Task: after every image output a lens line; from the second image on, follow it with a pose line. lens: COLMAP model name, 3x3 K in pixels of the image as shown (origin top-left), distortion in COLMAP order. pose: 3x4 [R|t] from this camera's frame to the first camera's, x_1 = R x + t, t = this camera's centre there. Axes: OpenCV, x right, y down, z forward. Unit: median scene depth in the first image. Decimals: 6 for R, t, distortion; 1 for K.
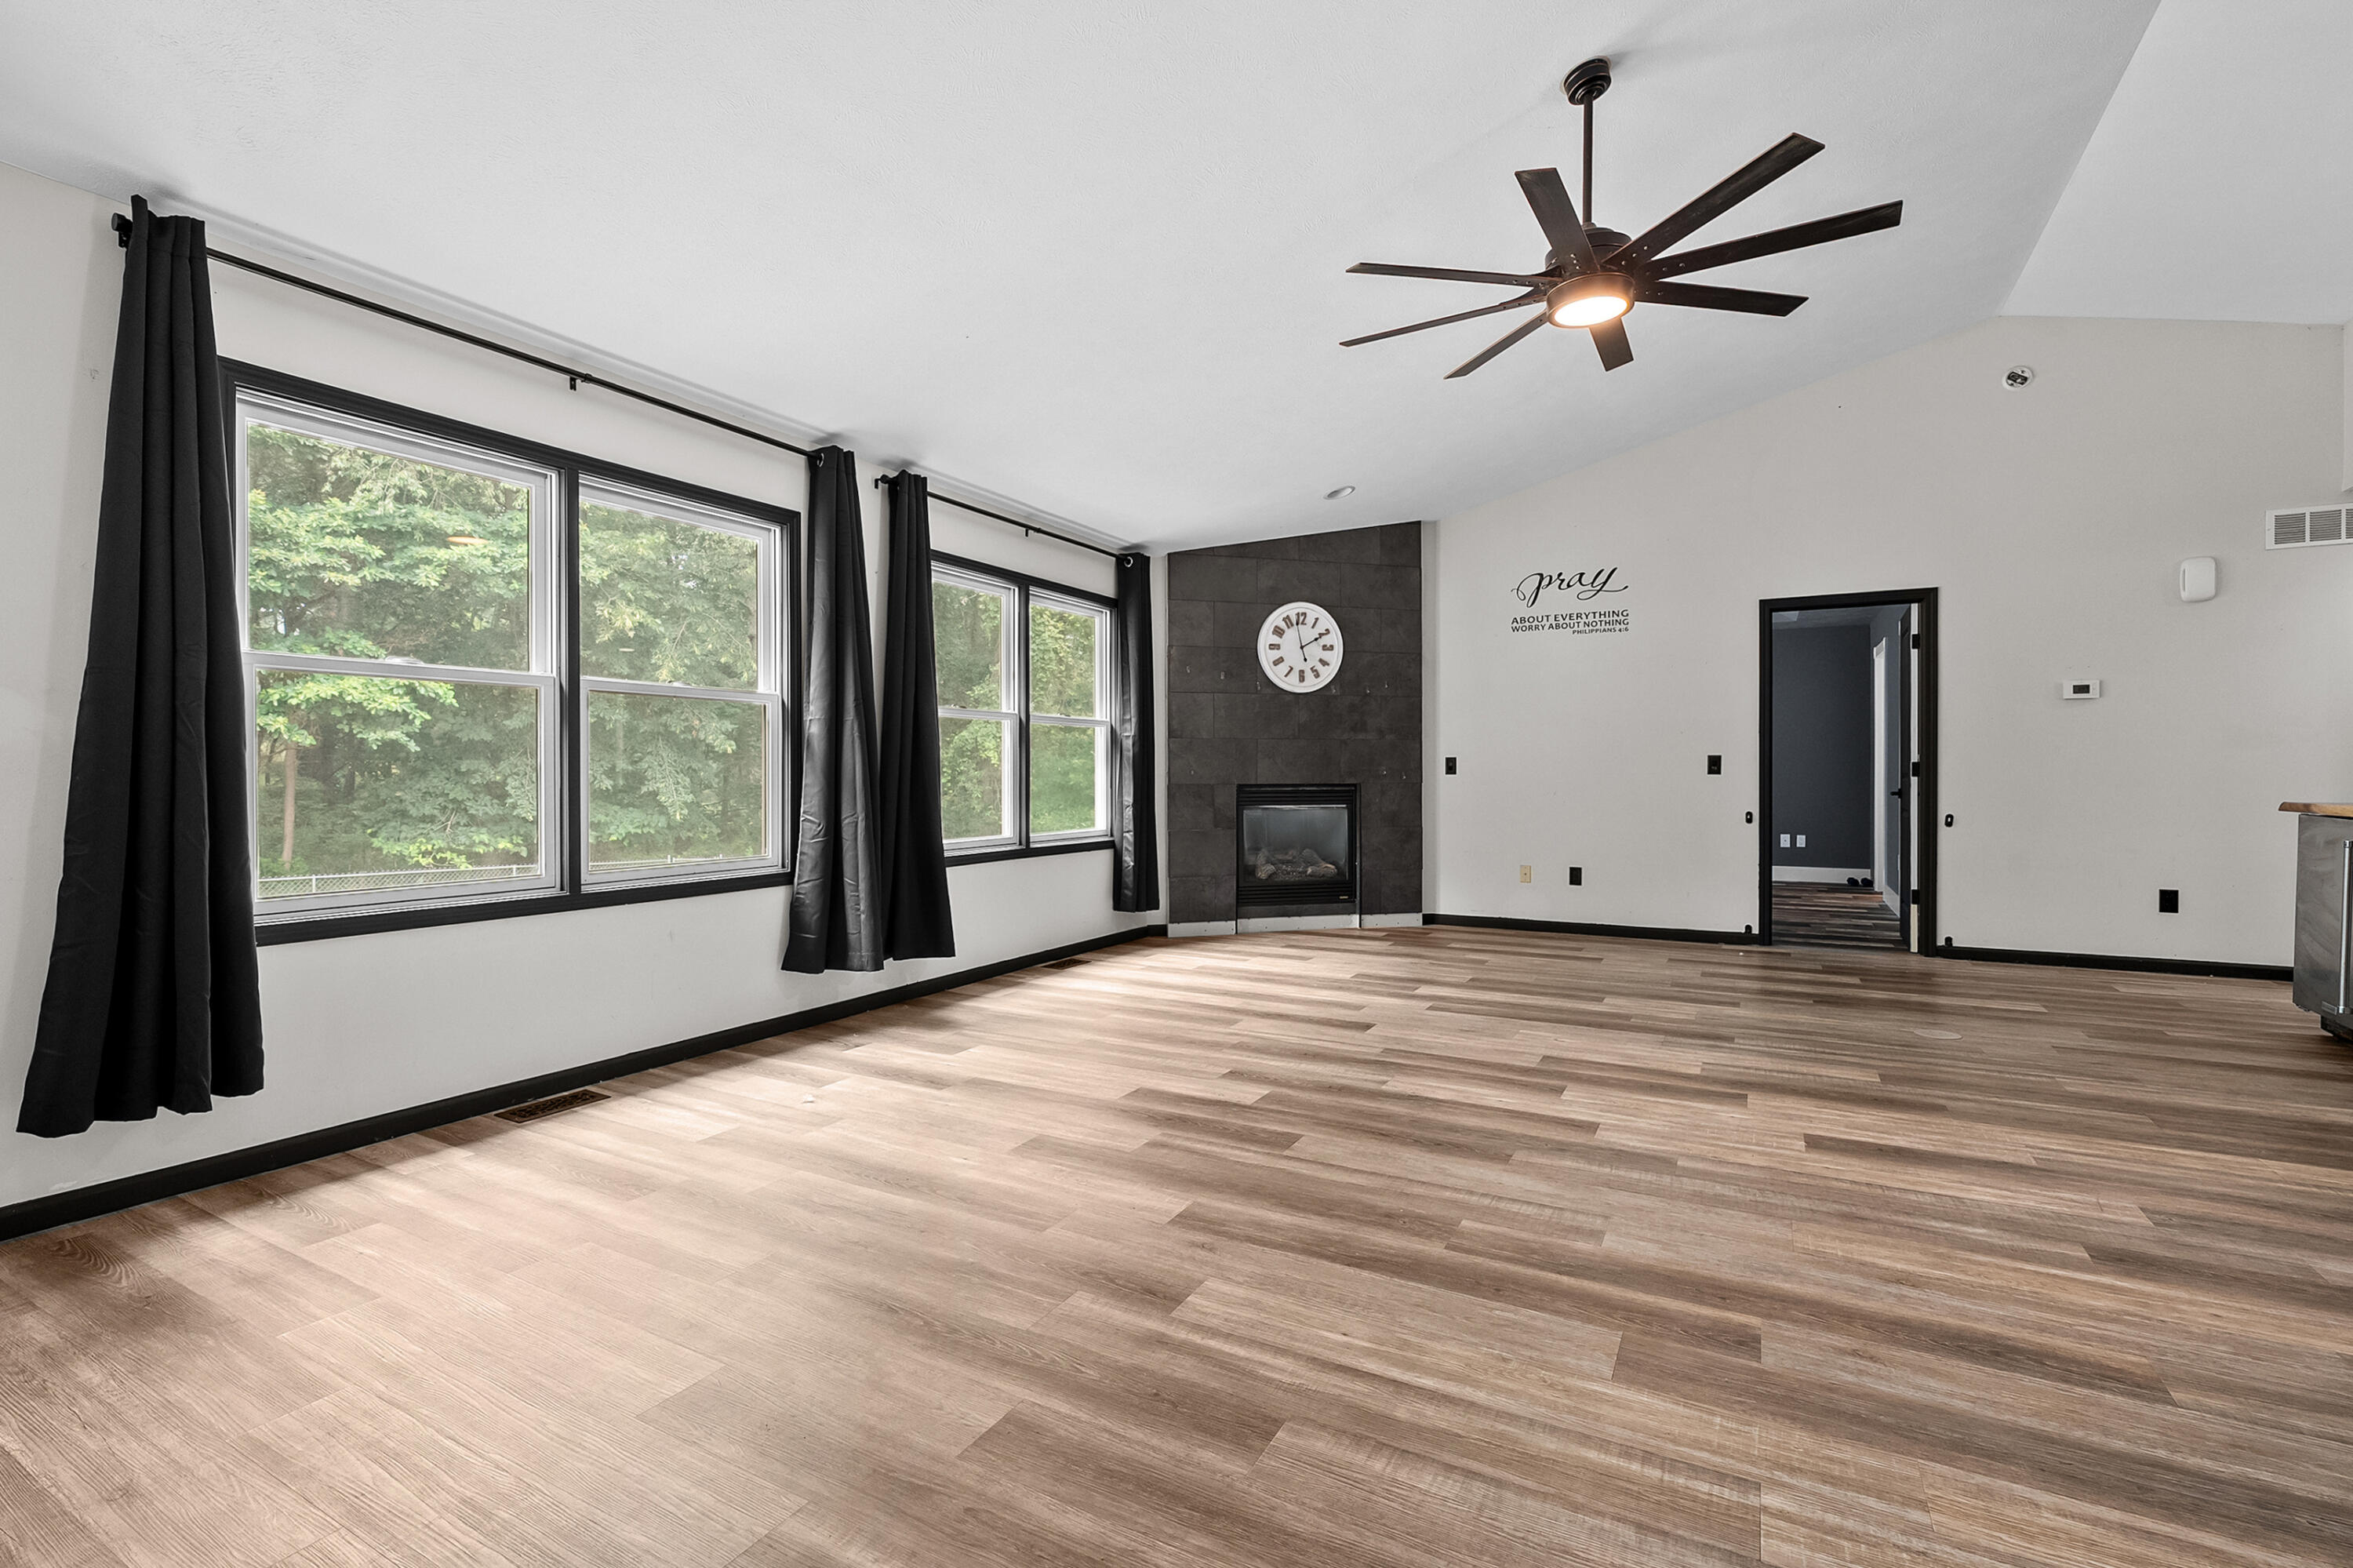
lens RADIAL K [[1055.6, 0, 1171.9], [0, 1055.6, 781.7], [0, 0, 1]] dist [-0.004105, 0.000690]
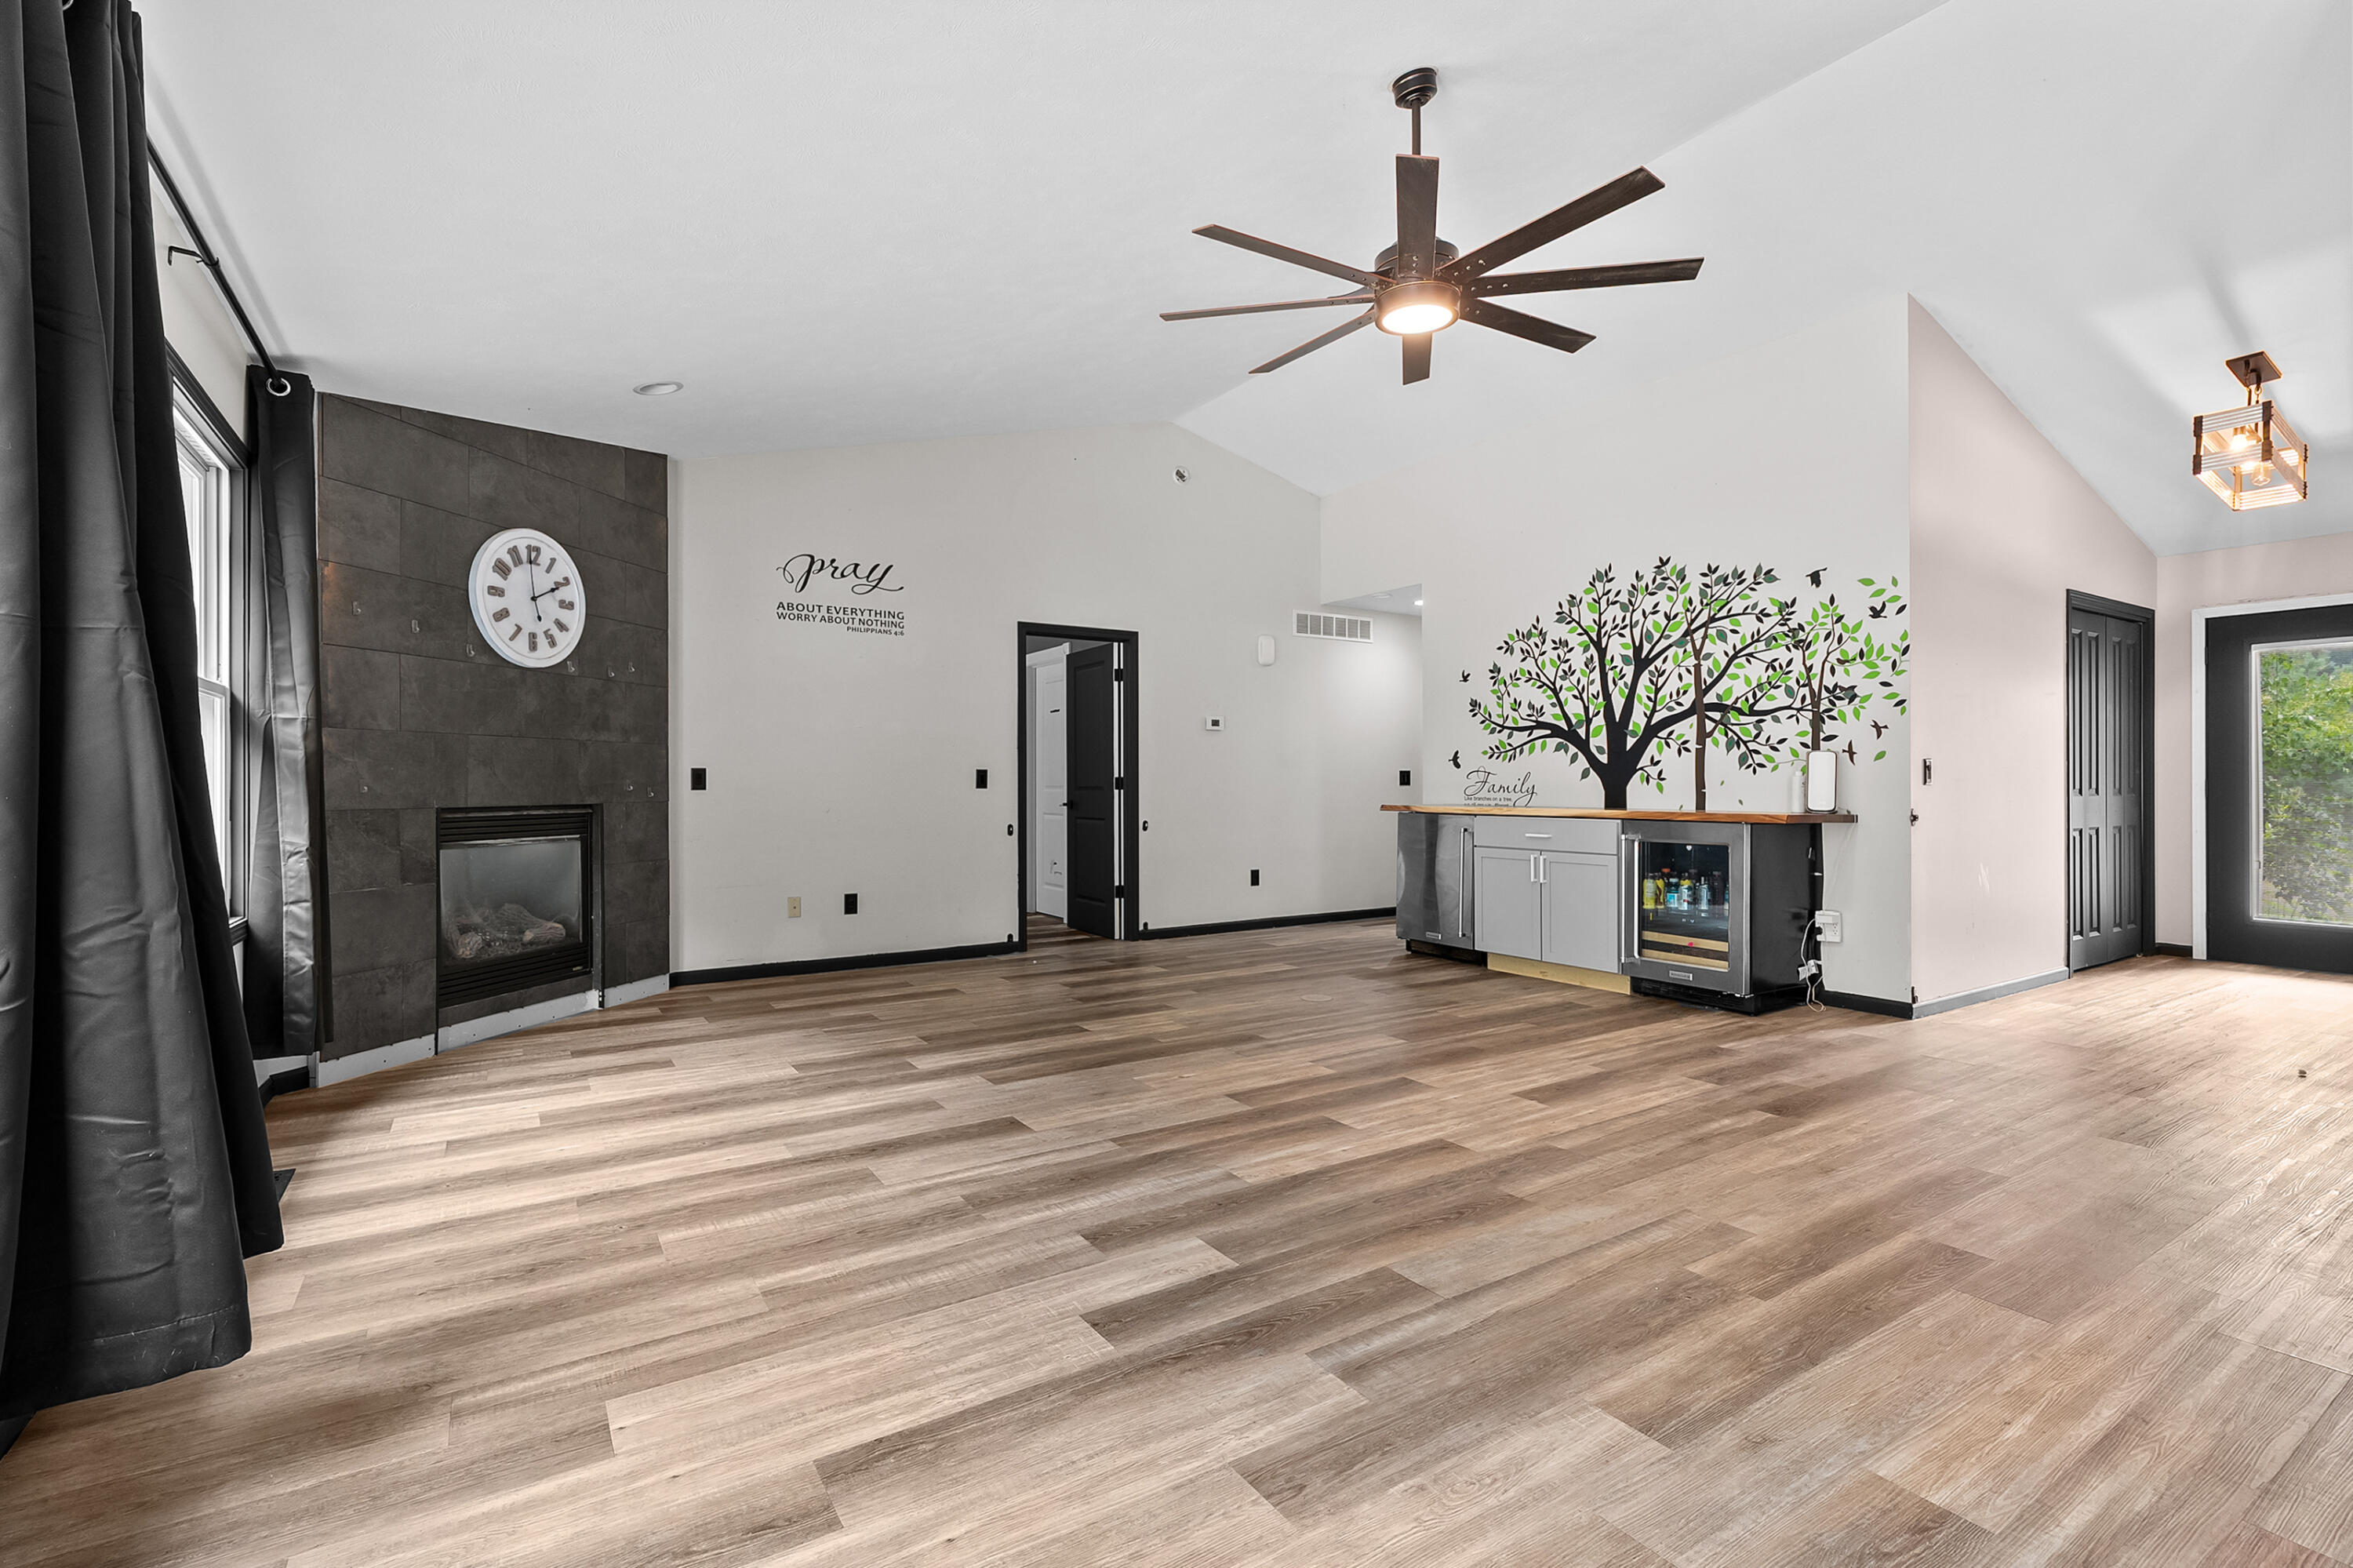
lens RADIAL K [[1055.6, 0, 1171.9], [0, 1055.6, 781.7], [0, 0, 1]] dist [-0.004105, 0.000690]
pose [[0.476614, 0.001926, 0.879111, -0.482795], [0.010888, 0.999908, -0.008094, -0.005534], [-0.879045, 0.013430, 0.476549, 0.610201]]
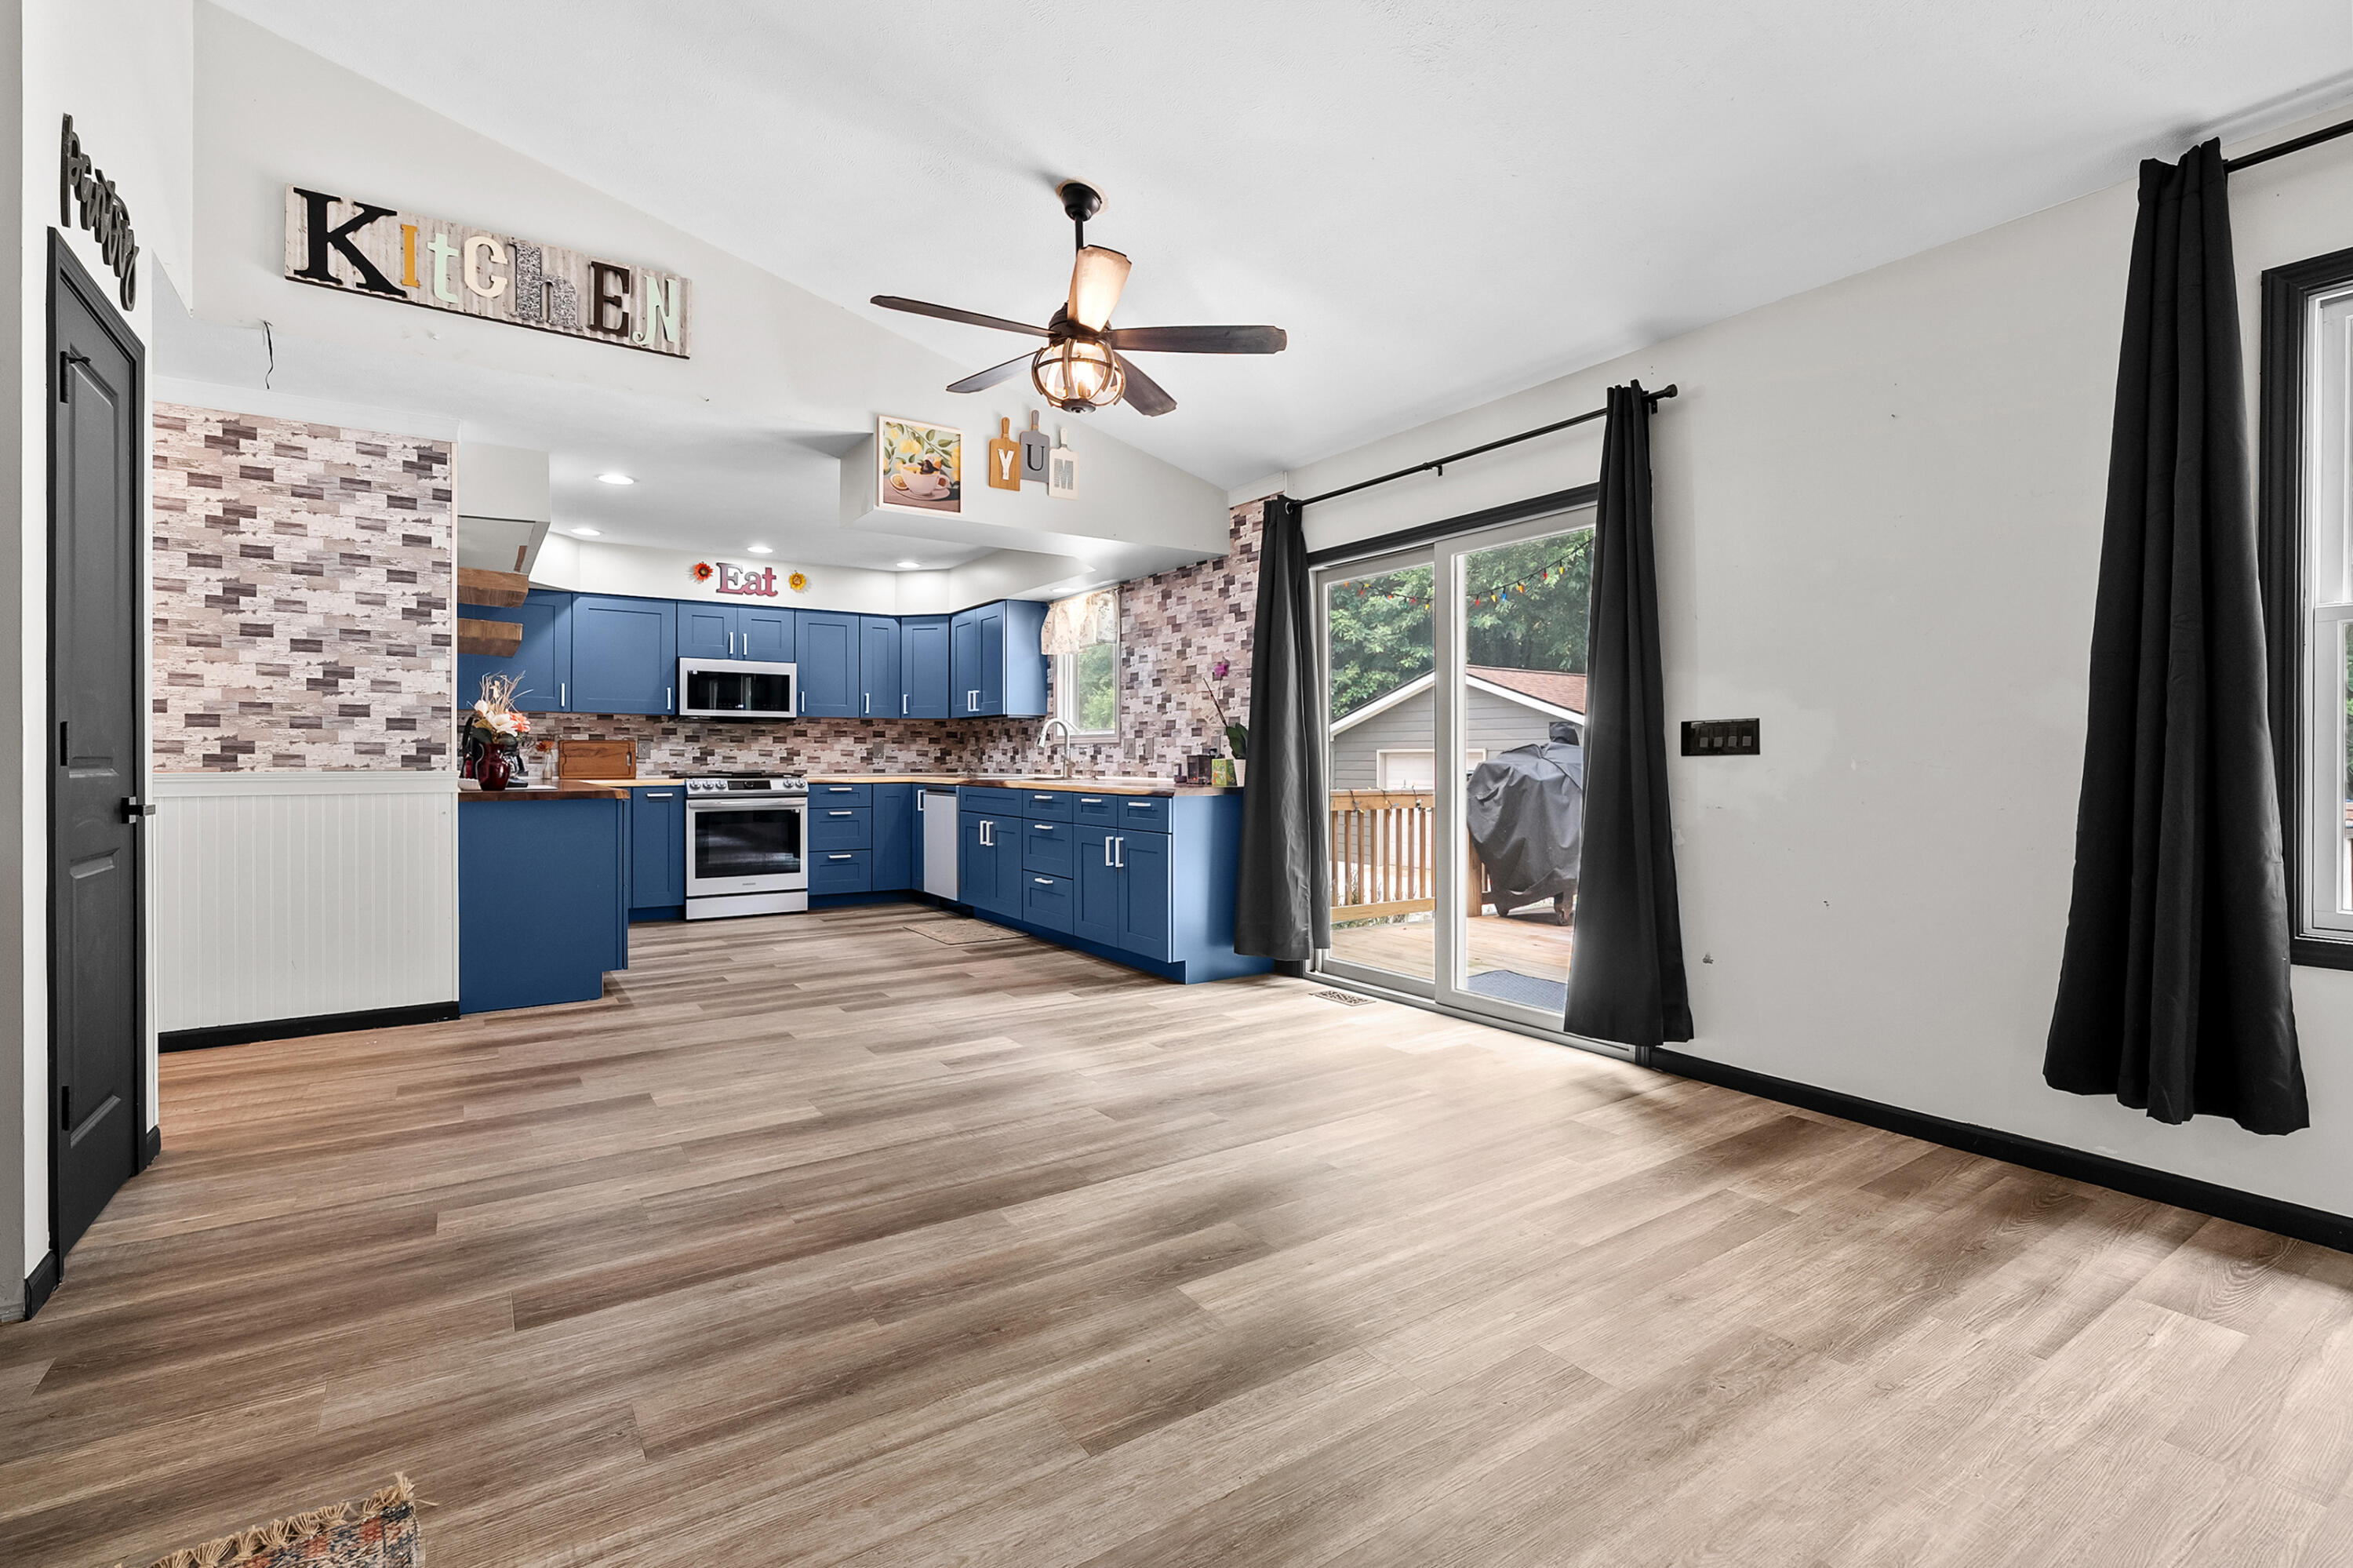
lens RADIAL K [[1069.2, 0, 1177.2], [0, 1069.2, 758.0], [0, 0, 1]] dist [-0.008384, 0.000680]
pose [[-0.451911, 0.001643, -0.892061, 0.201674], [-0.007457, 0.999956, 0.005620, -0.004487], [0.892032, 0.009192, -0.451879, 0.421423]]
